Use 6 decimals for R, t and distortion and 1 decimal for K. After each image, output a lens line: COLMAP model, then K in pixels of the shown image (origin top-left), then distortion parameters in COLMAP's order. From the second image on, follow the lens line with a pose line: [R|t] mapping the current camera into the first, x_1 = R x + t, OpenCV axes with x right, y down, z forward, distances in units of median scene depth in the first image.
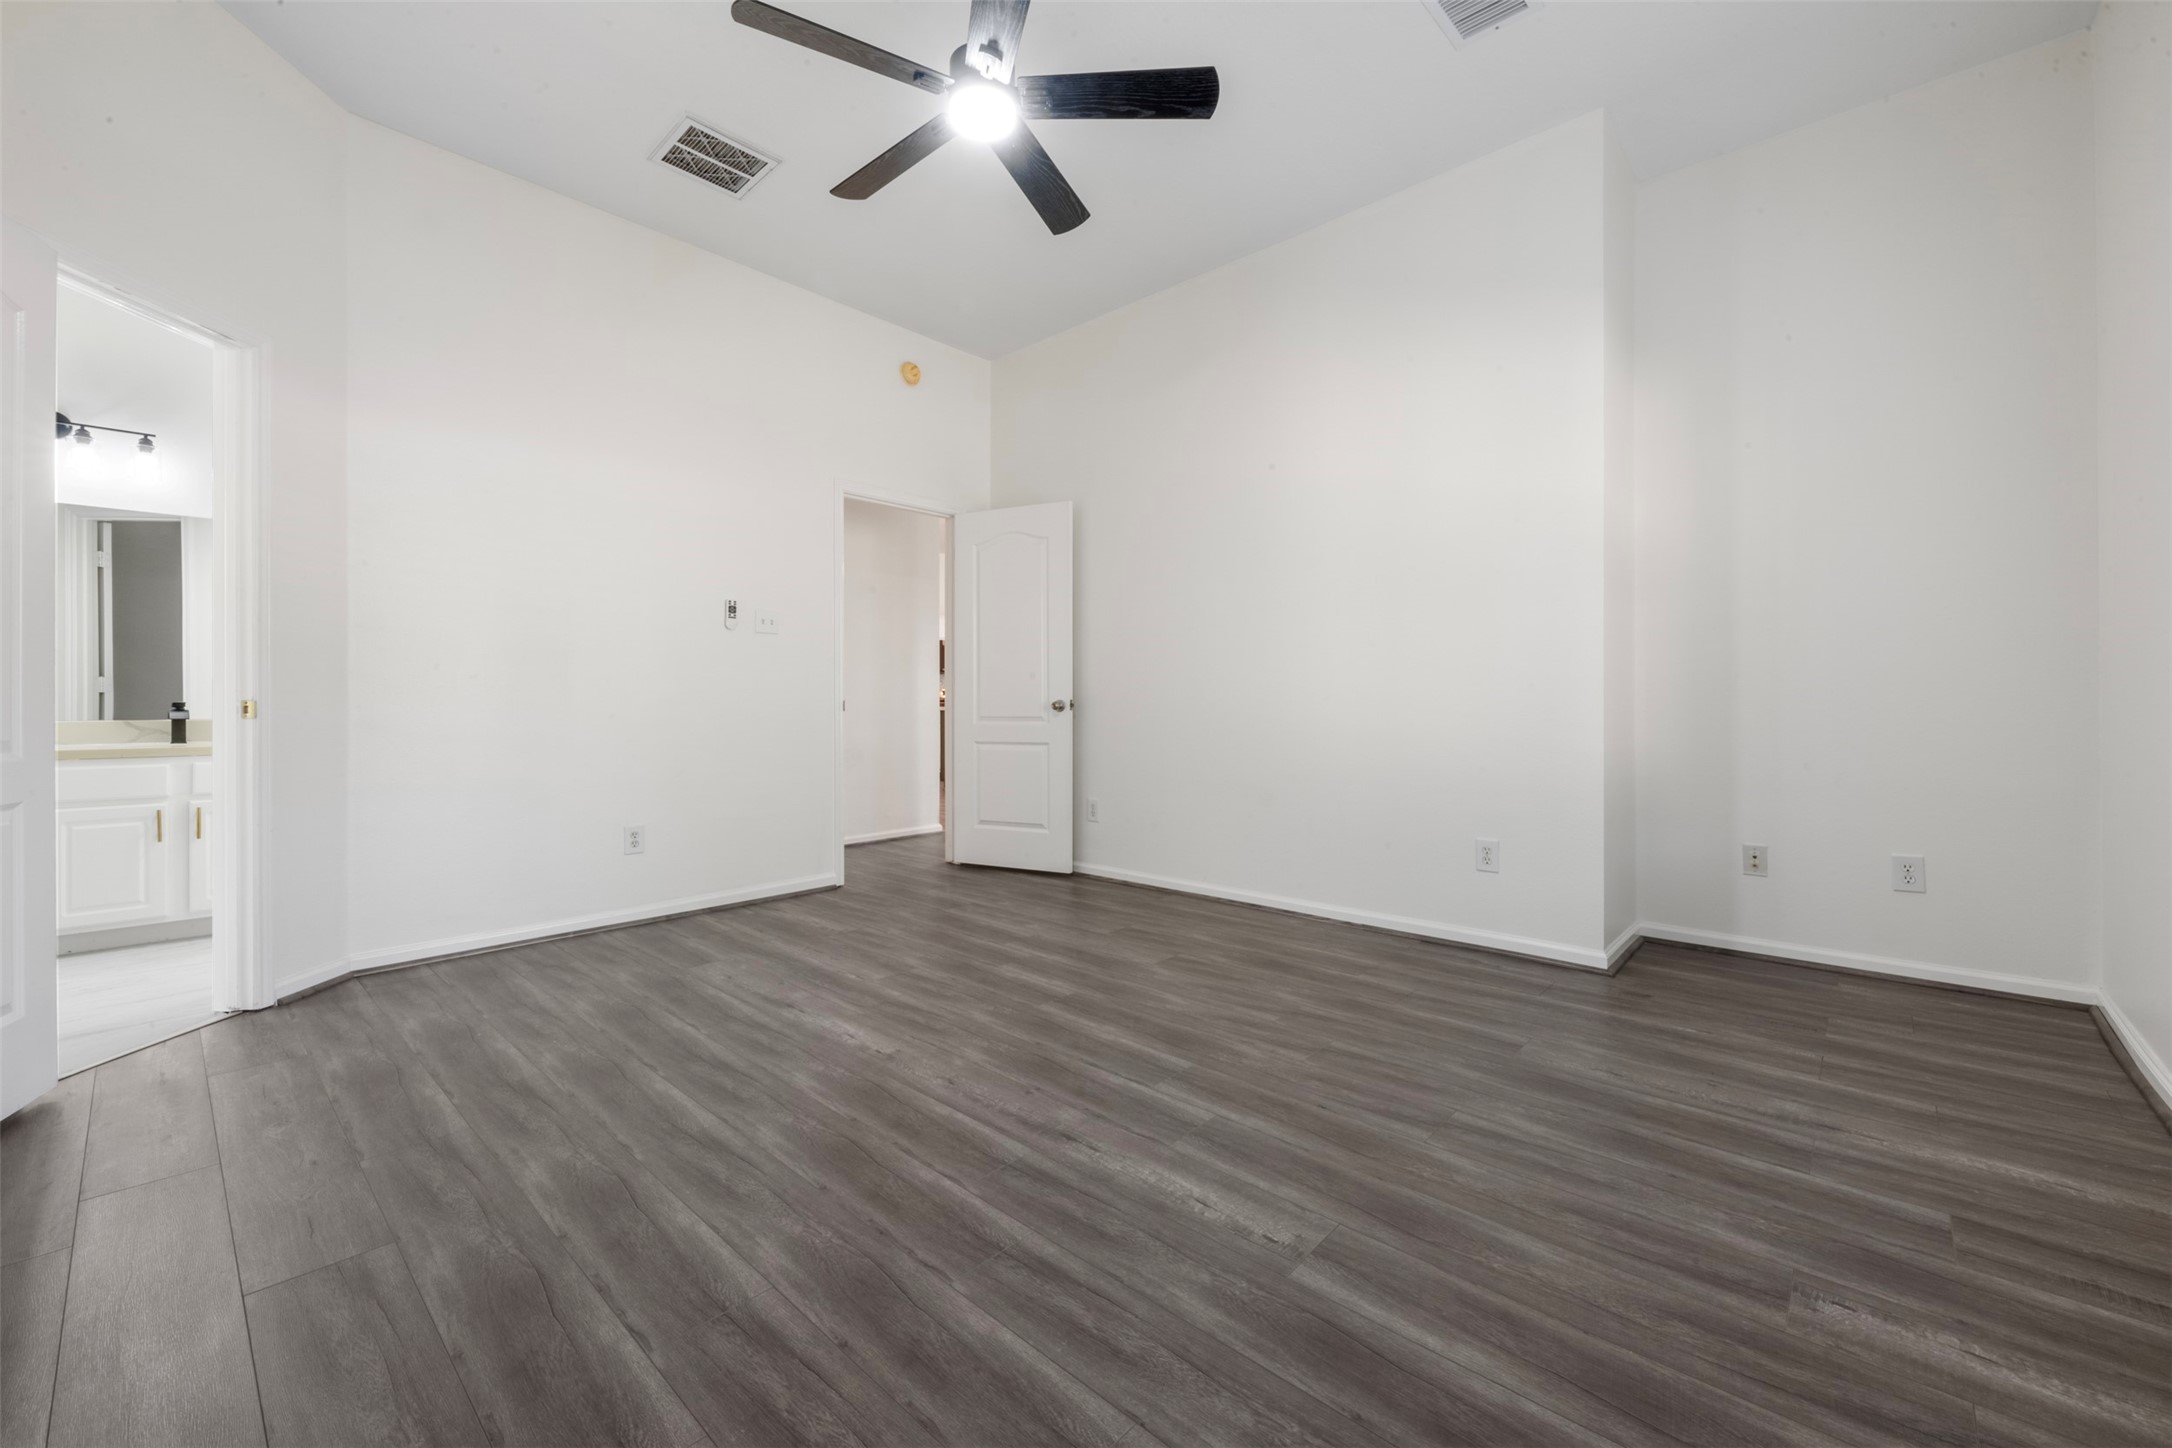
lens RADIAL K [[880.0, 0, 1087.0], [0, 880.0, 714.5], [0, 0, 1]] dist [-0.000733, -0.000074]
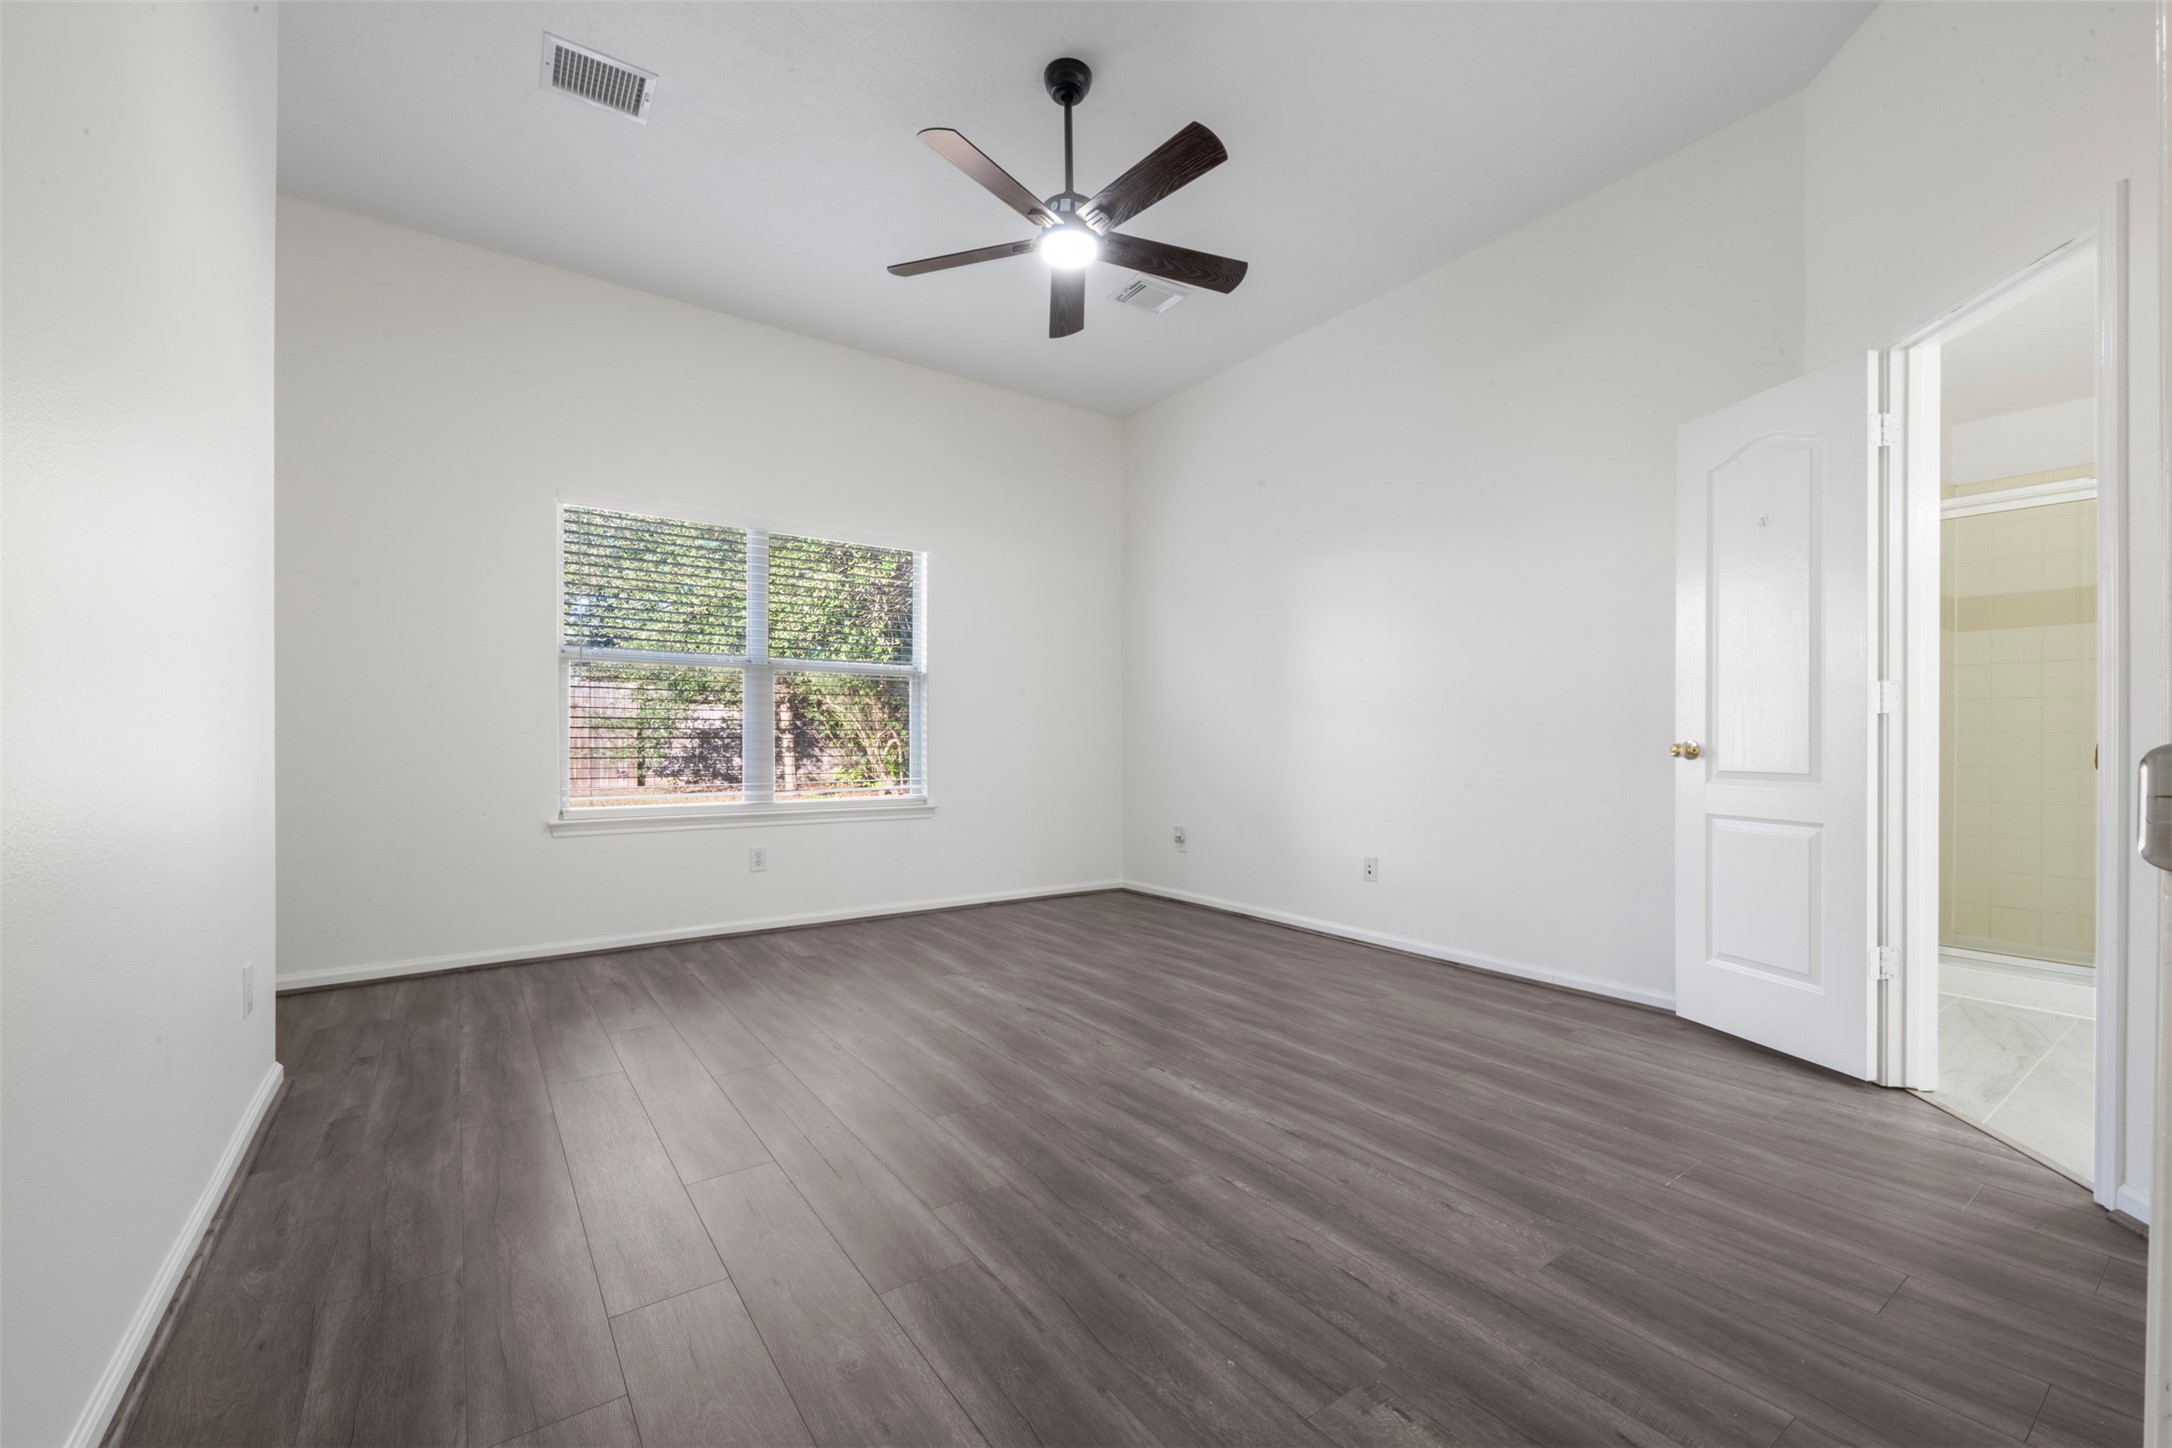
lens RADIAL K [[880.0, 0, 1086.8], [0, 880.0, 730.8], [0, 0, 1]] dist [-0.000733, -0.000074]
pose [[-0.980922, 0.002618, 0.194383, -0.370227], [0.003049, 0.999994, 0.001916, -0.035603], [-0.194377, 0.002472, -0.980924, 2.148811]]
